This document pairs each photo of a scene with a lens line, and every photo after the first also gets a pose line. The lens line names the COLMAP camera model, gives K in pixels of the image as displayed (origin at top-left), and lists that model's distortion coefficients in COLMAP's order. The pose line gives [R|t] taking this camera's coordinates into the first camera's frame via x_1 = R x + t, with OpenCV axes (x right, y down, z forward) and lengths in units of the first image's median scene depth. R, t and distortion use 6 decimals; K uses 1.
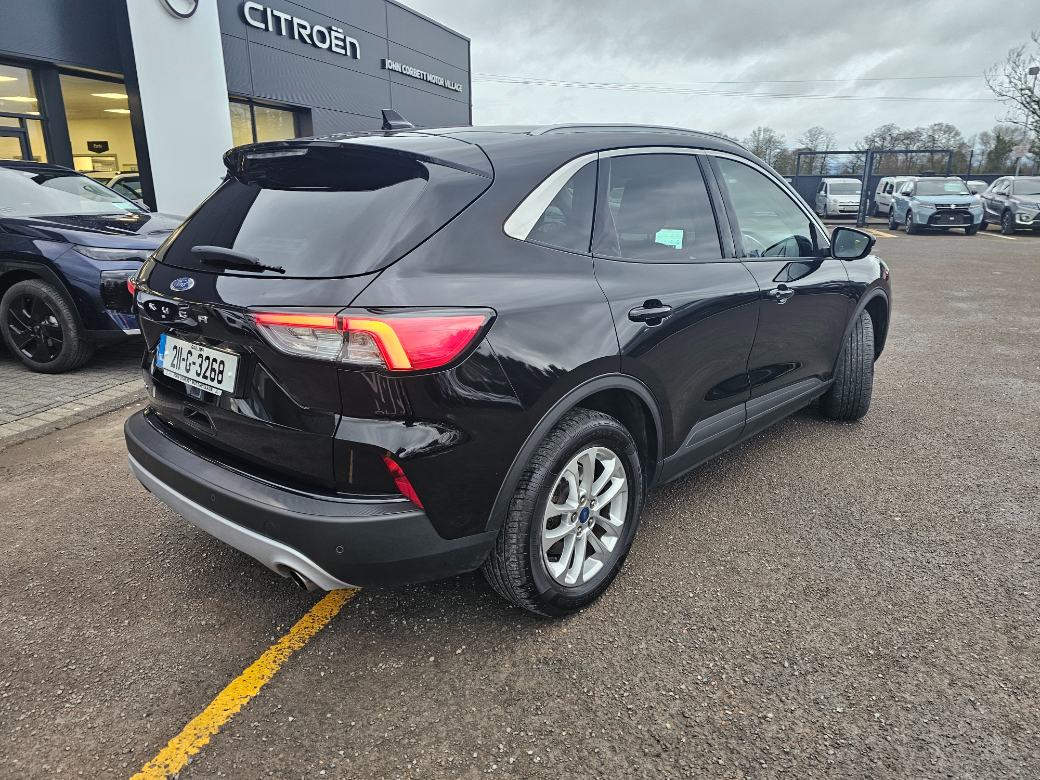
lens RADIAL K [[695.9, 0, 524.7], [0, 695.9, 389.4], [0, 0, 1]] dist [0.054345, -0.040491]
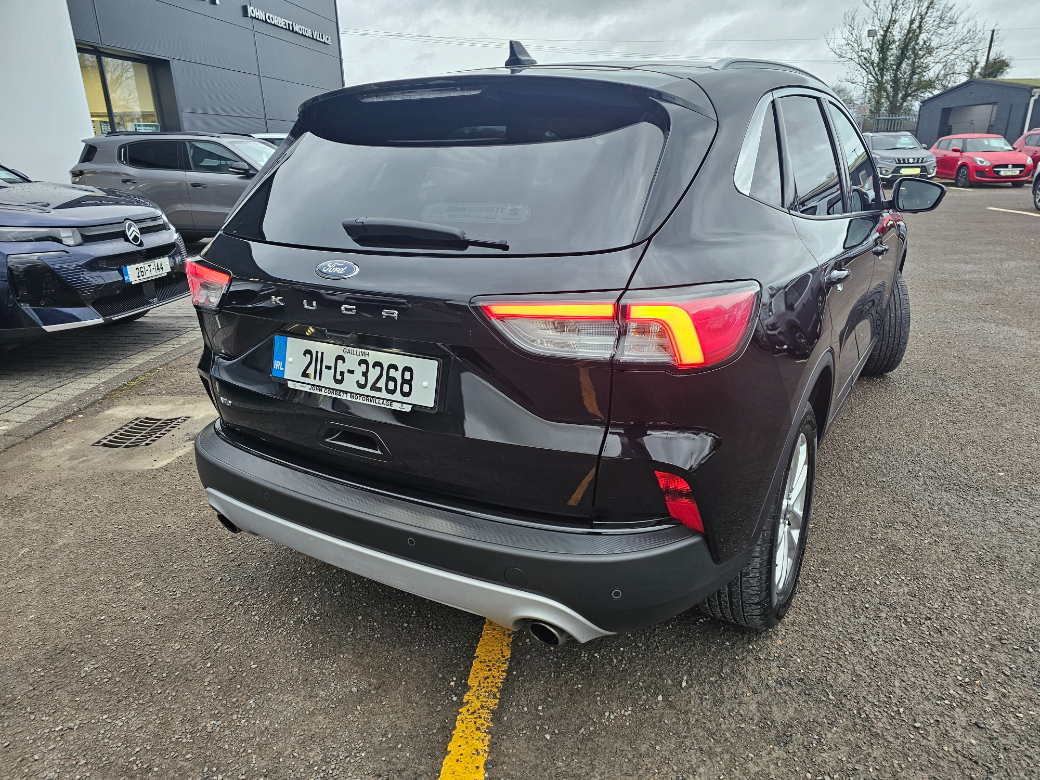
lens RADIAL K [[696.0, 0, 523.0], [0, 696.0, 391.9], [0, 0, 1]] dist [0.058480, -0.042072]
pose [[0.981612, -0.074538, 0.175732, -0.197886], [0.065411, 0.996219, 0.057179, -0.021880], [-0.179329, -0.044633, 0.982776, 0.097198]]
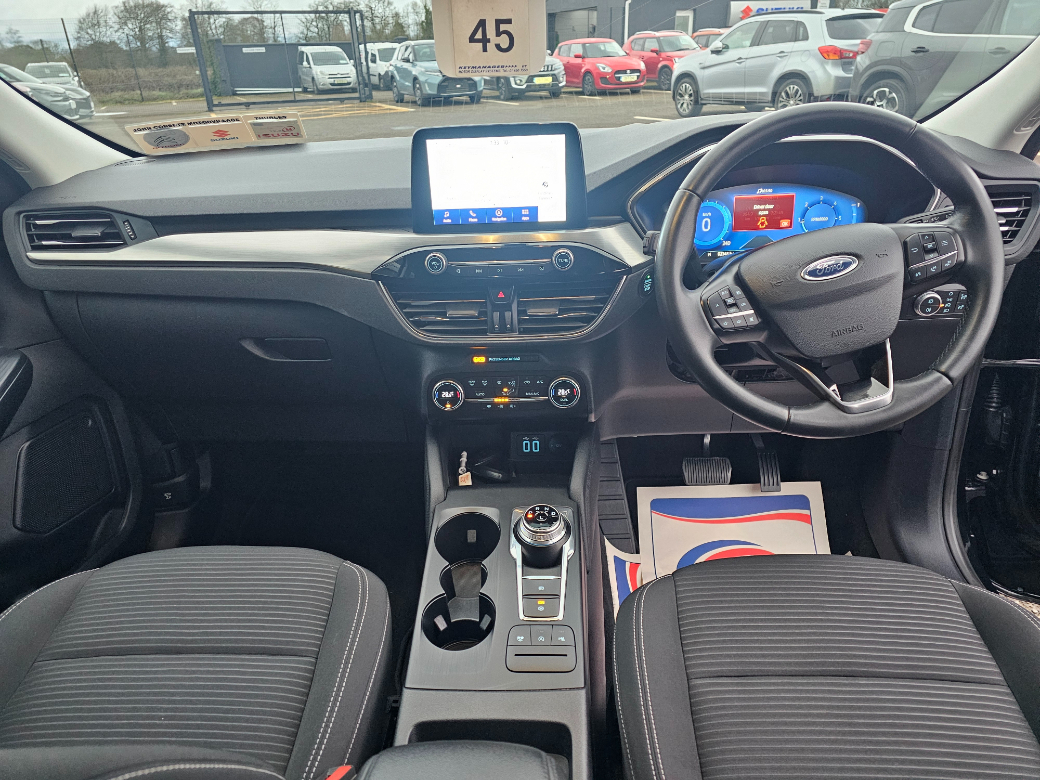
lens RADIAL K [[692.1, 0, 522.3], [0, 692.1, 380.6], [0, 0, 1]] dist [0.055591, -0.041716]
pose [[0.769755, -0.296435, 0.565335, 0.082223], [0.211036, 0.954012, 0.212895, -0.184793], [-0.602446, -0.044571, 0.796914, 0.733432]]
